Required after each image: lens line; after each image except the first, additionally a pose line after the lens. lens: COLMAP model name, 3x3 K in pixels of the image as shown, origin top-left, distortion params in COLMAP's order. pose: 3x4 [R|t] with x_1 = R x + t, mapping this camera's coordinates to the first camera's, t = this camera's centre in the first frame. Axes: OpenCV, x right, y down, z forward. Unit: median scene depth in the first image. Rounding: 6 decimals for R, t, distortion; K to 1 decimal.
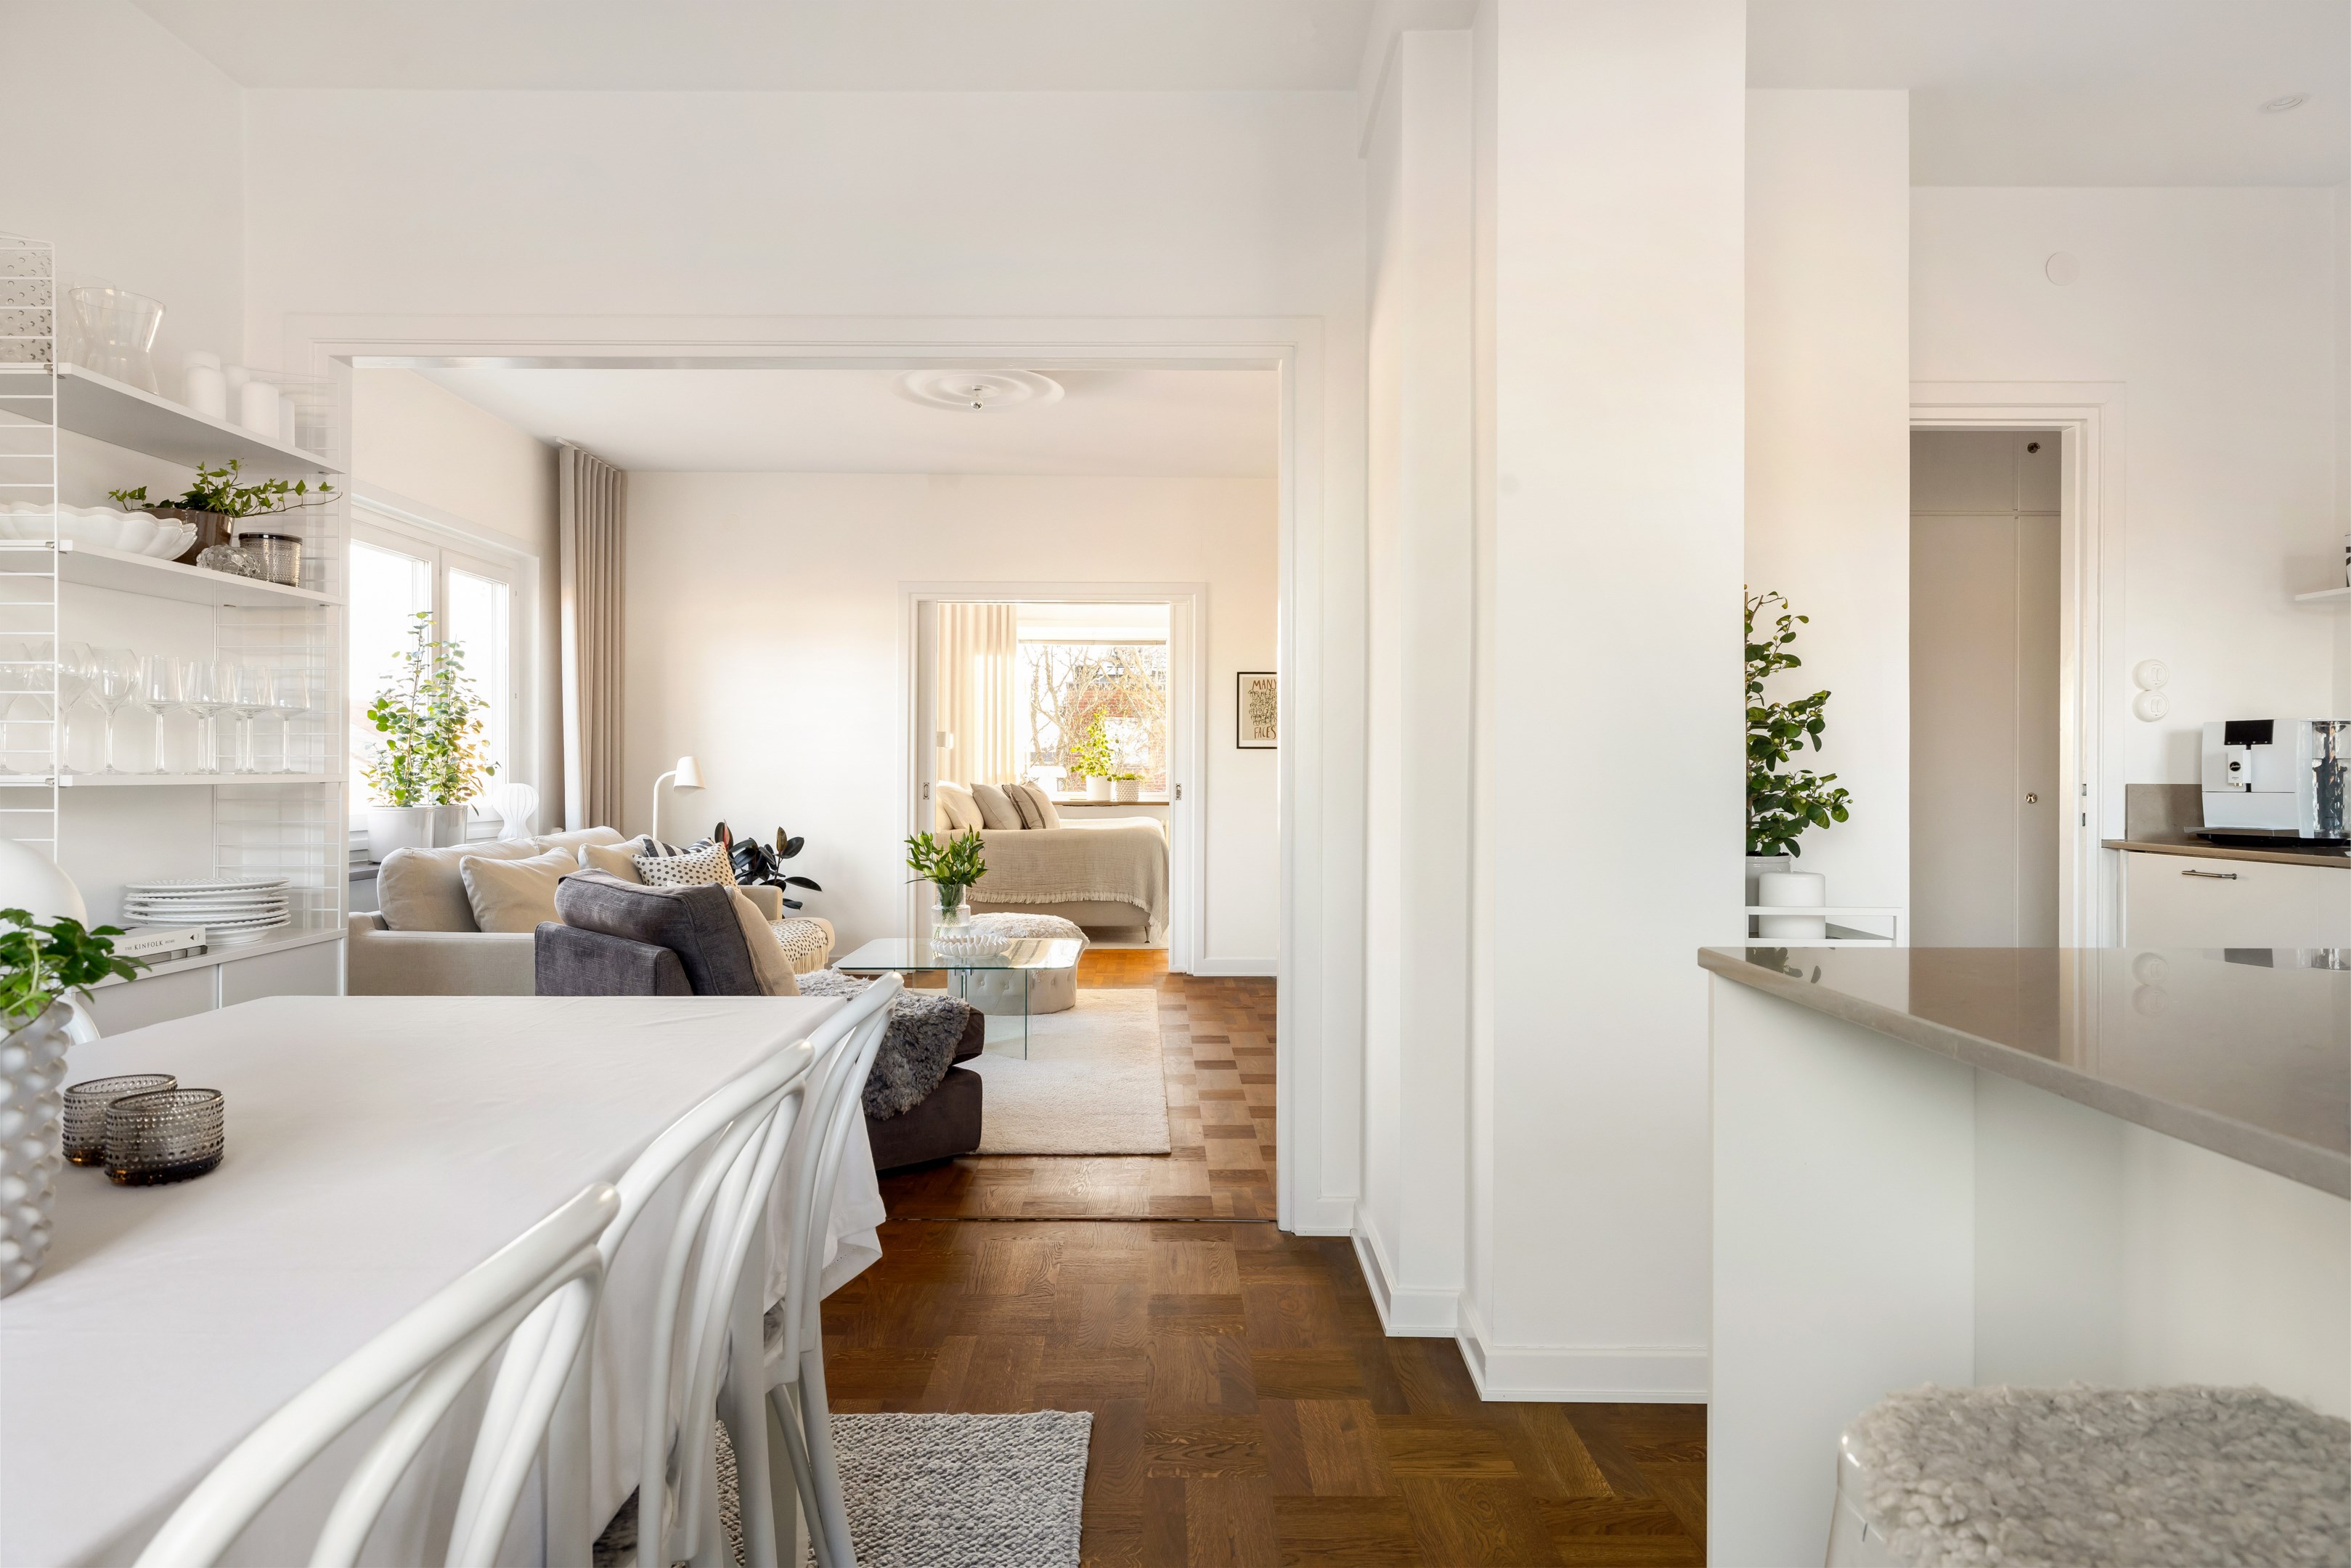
lens RADIAL K [[1348.7, 0, 1167.5], [0, 1348.7, 770.9], [0, 0, 1]] dist [0.000630, 0.001698]
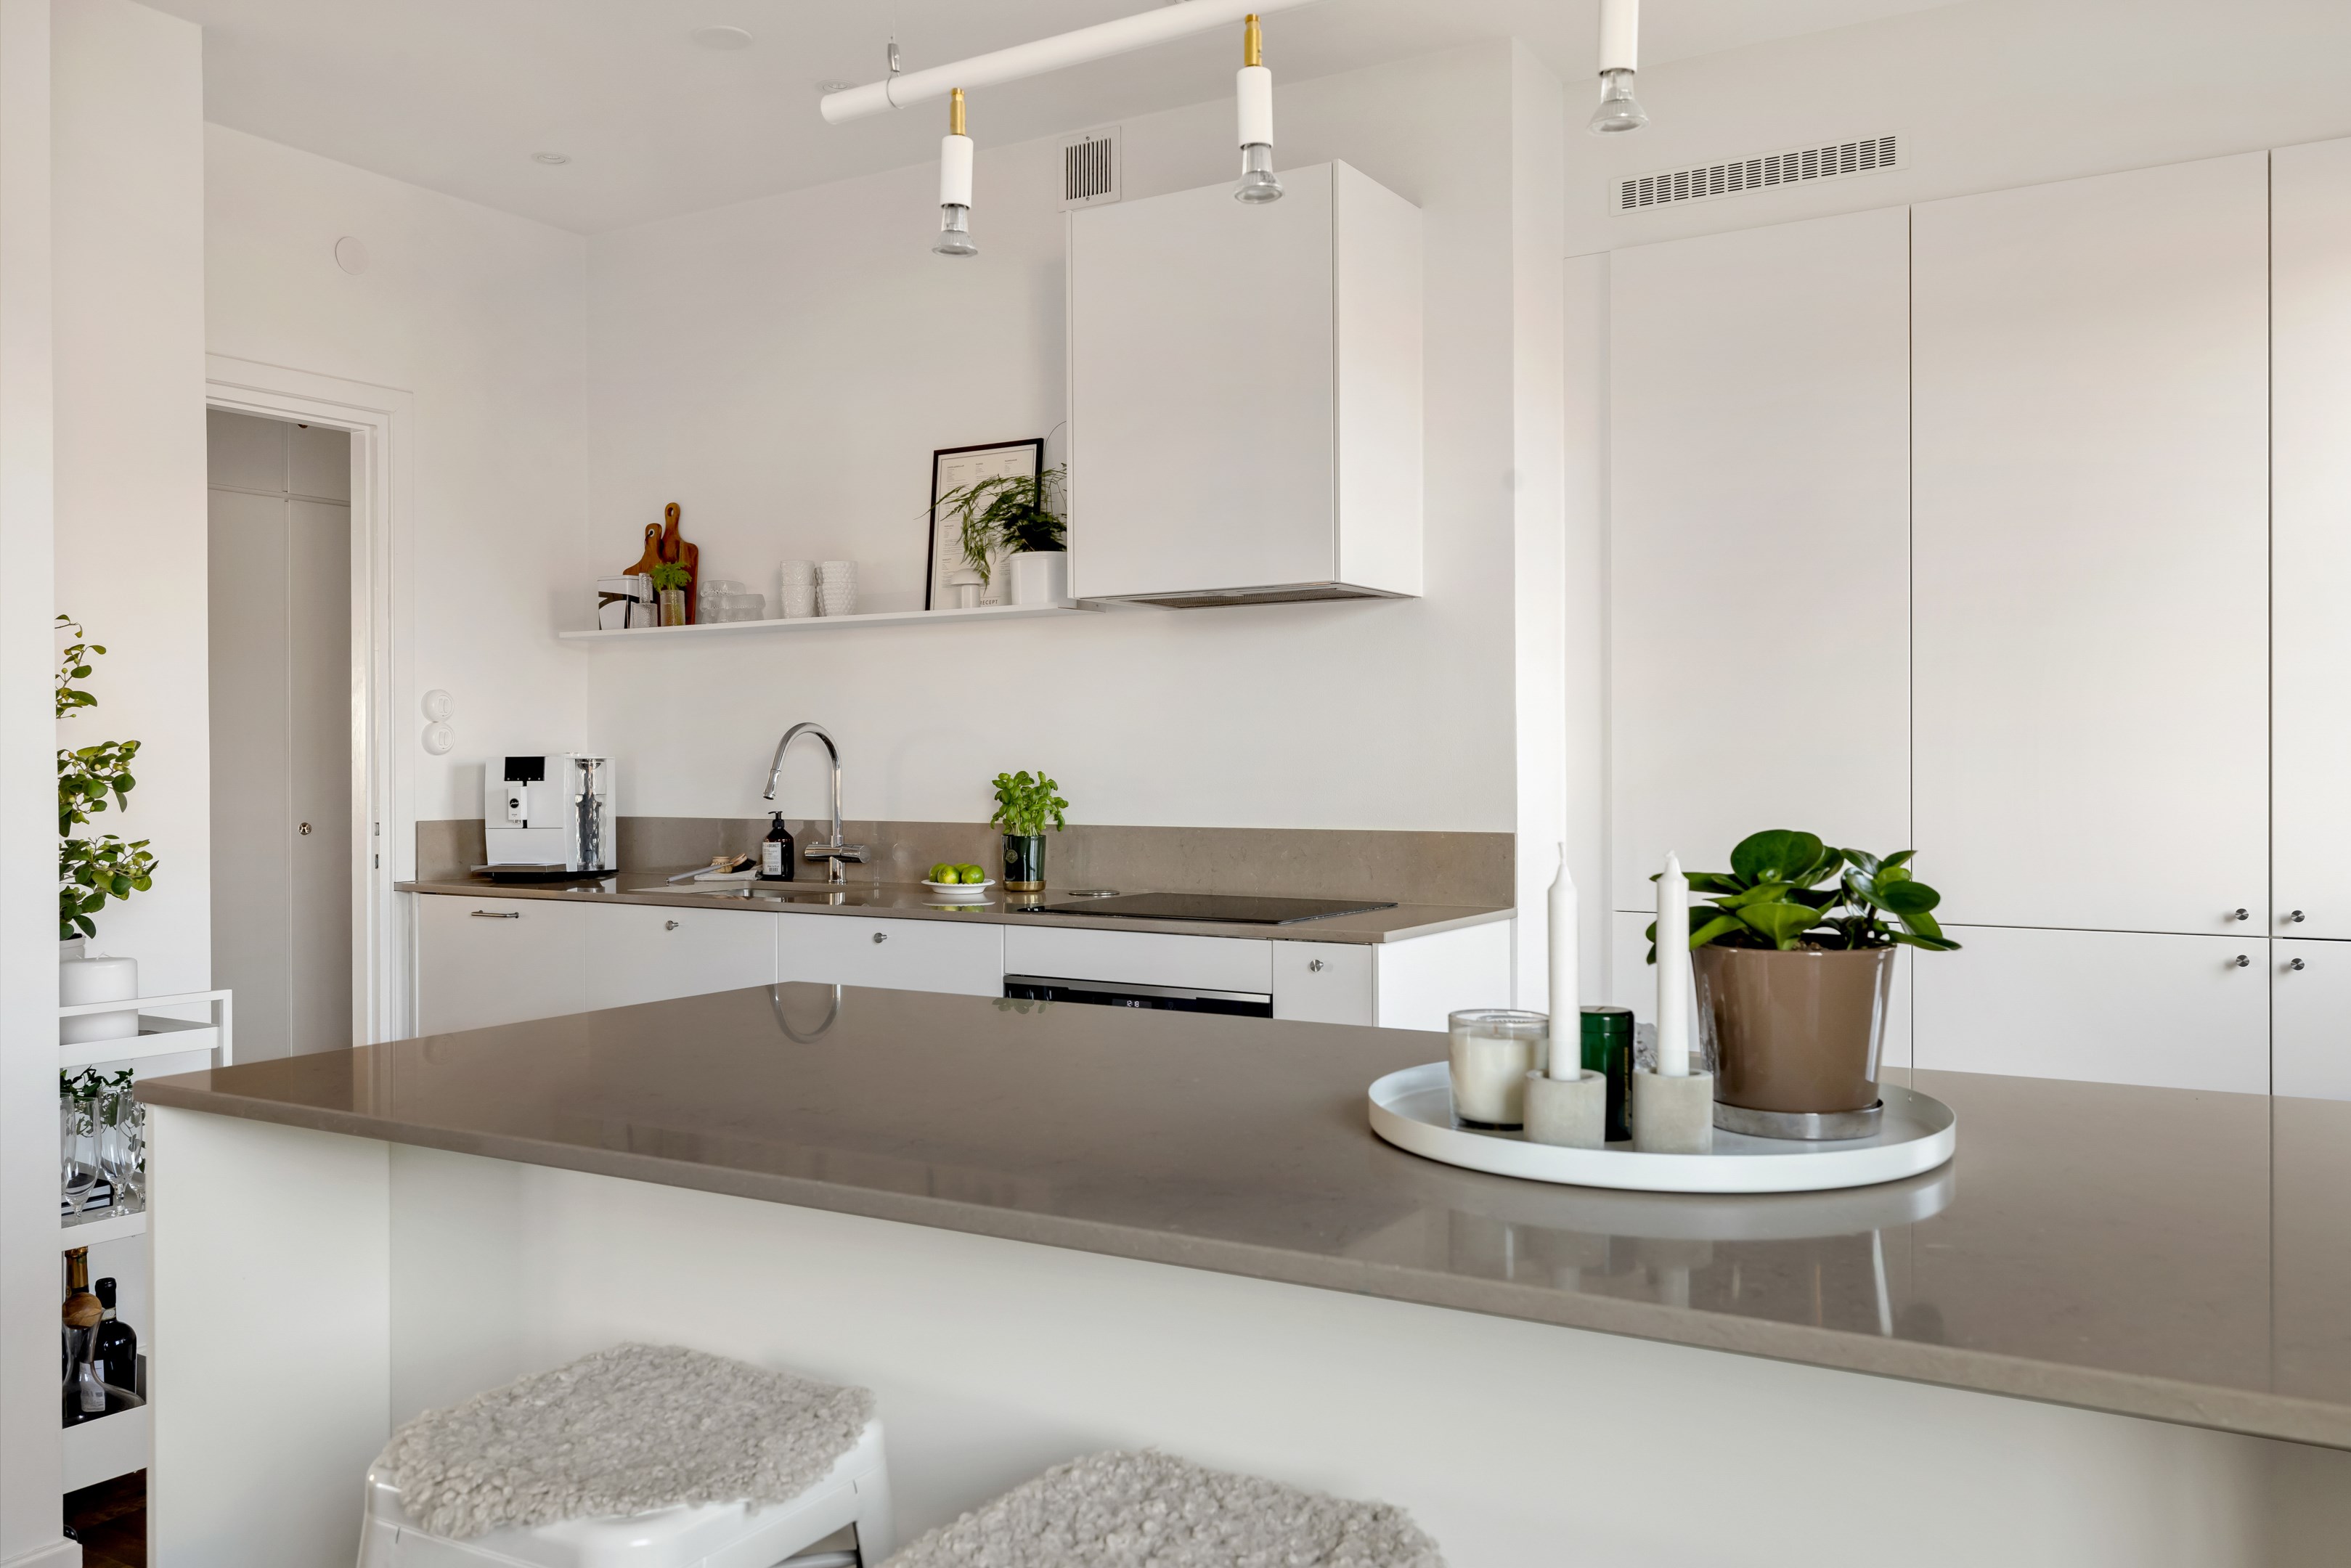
lens RADIAL K [[1874.9, 0, 1175.5], [0, 1874.9, 784.0], [0, 0, 1]] dist [-0.000425, 0.006628]
pose [[0.511095, -0.015645, 0.859382, -0.149908], [0.001719, 0.999851, 0.017180, -0.041082], [-0.859522, -0.007303, 0.511046, -0.126729]]
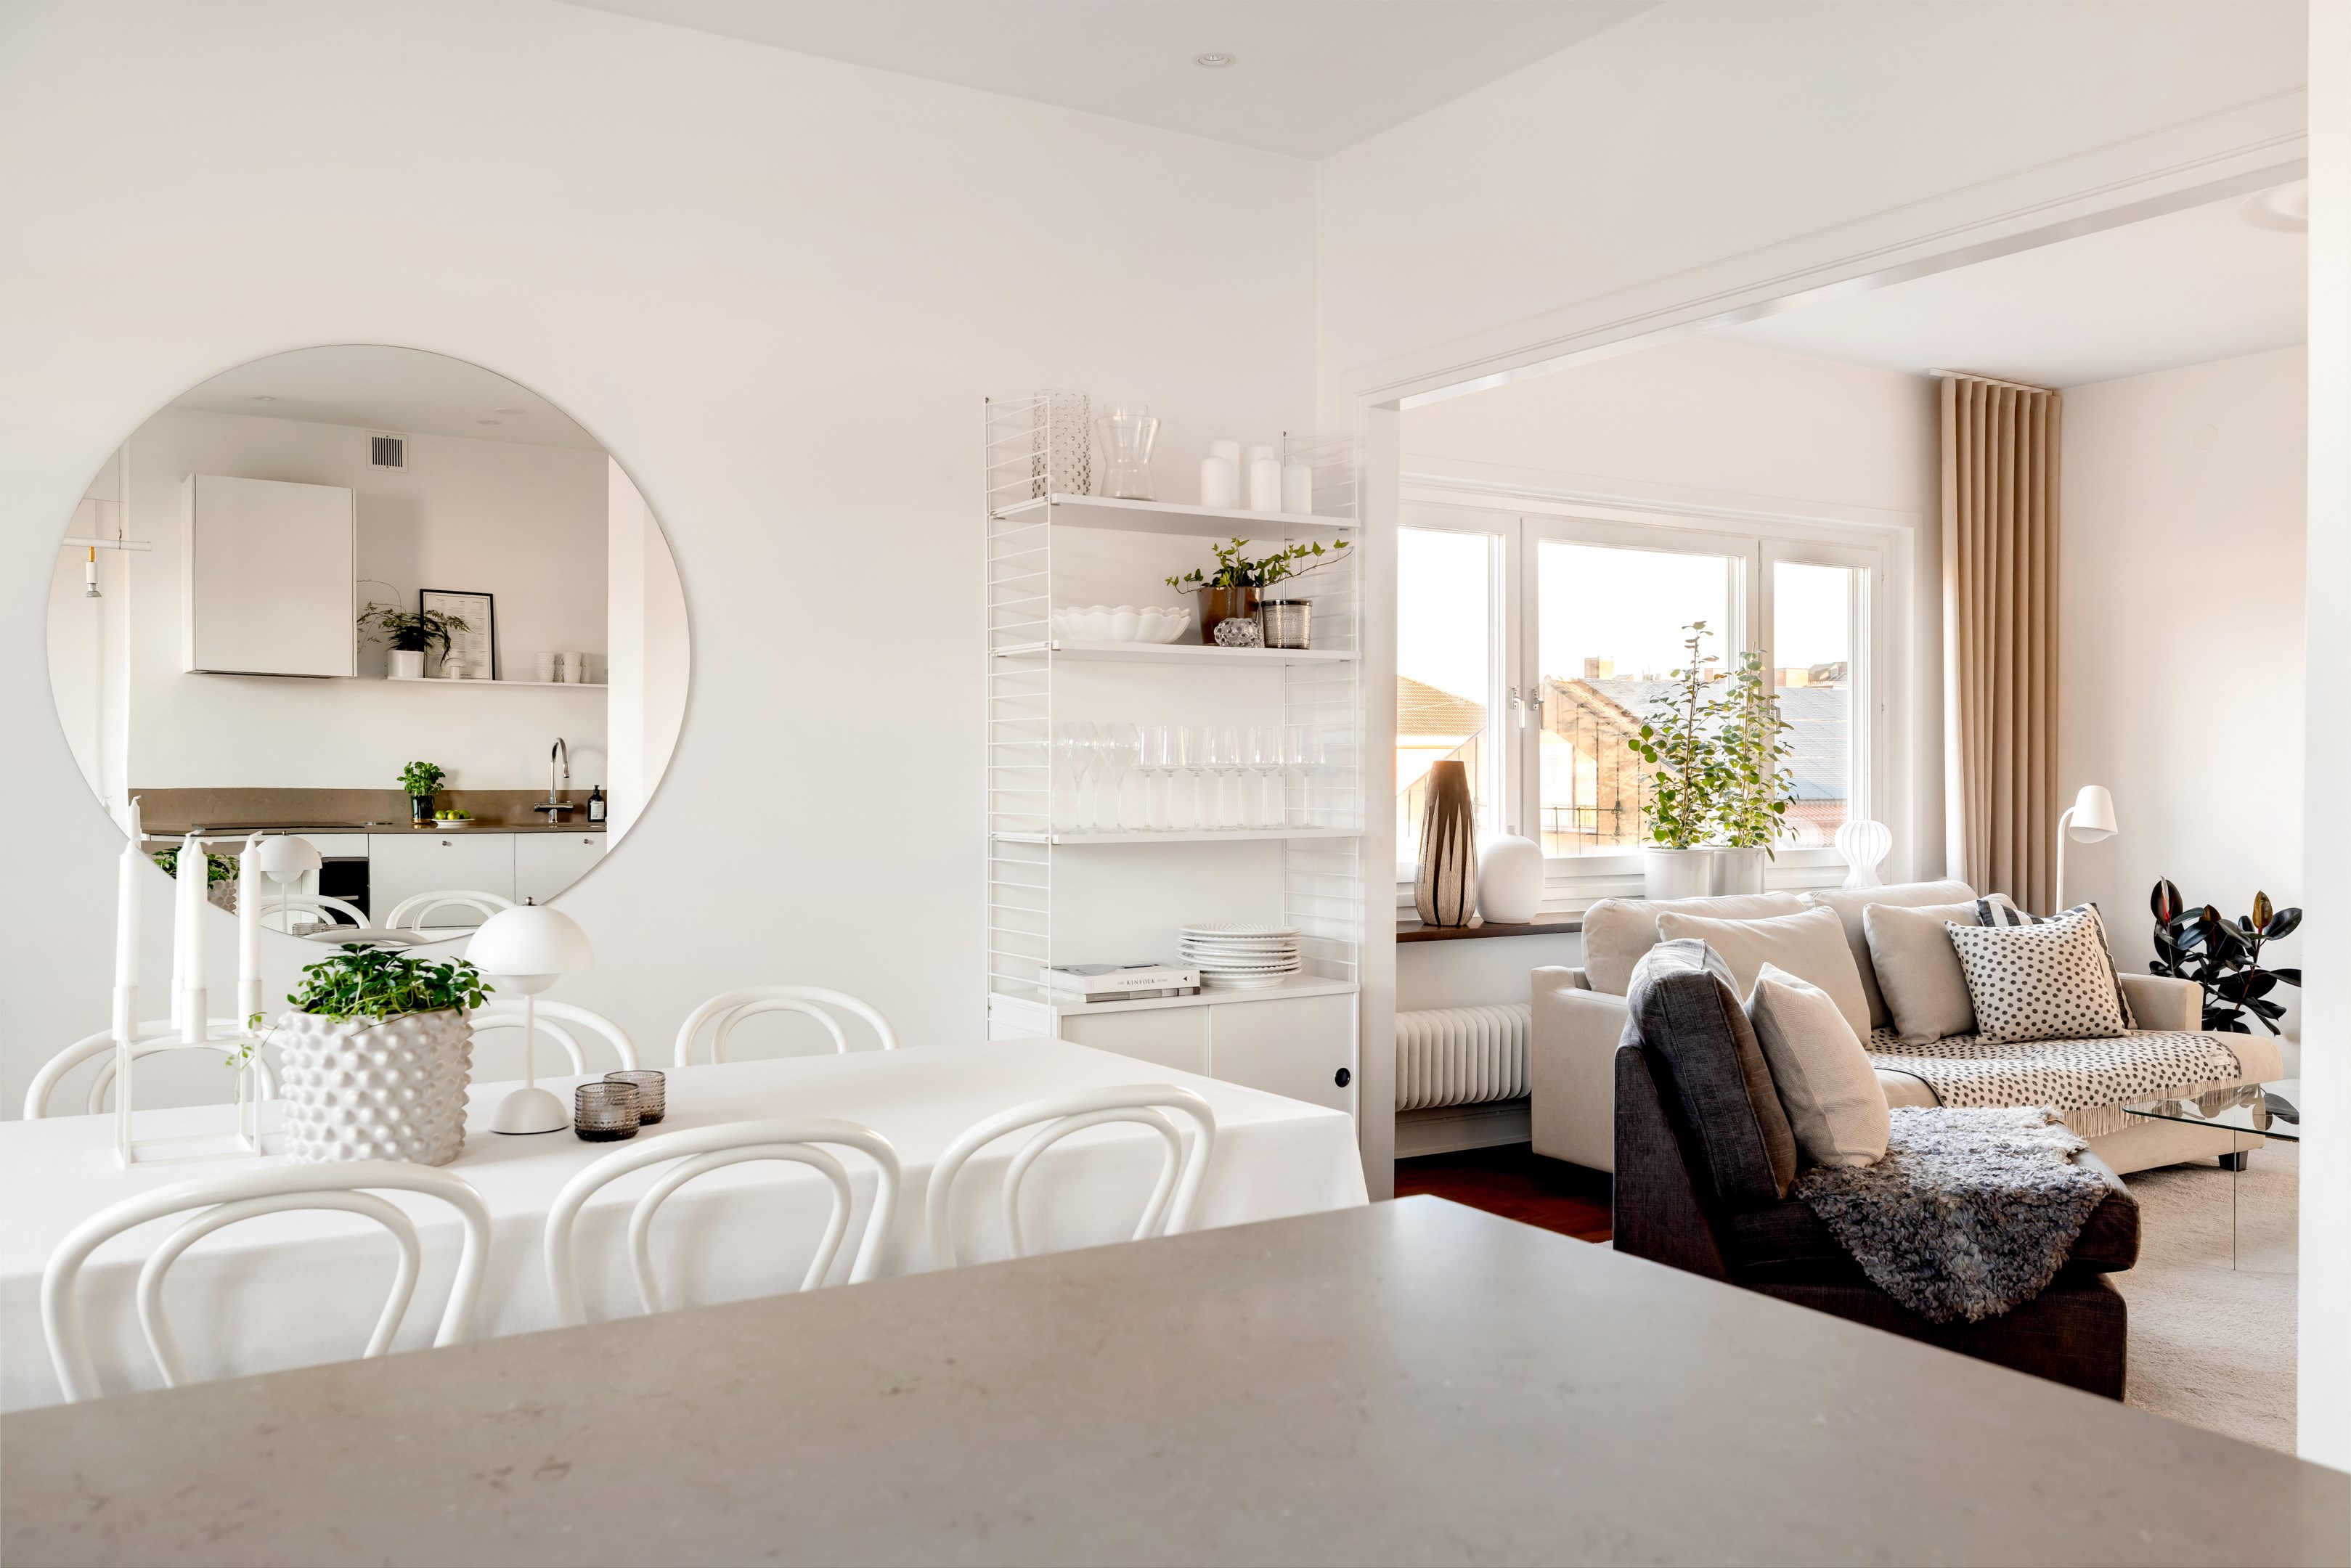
lens RADIAL K [[1874.9, 0, 1175.5], [0, 1874.9, 784.0], [0, 0, 1]] dist [-0.000425, 0.006628]
pose [[0.521786, 0.006362, -0.853053, 0.467407], [0.000322, 0.999971, 0.007655, -0.038465], [0.853077, -0.004269, 0.521768, 0.150129]]
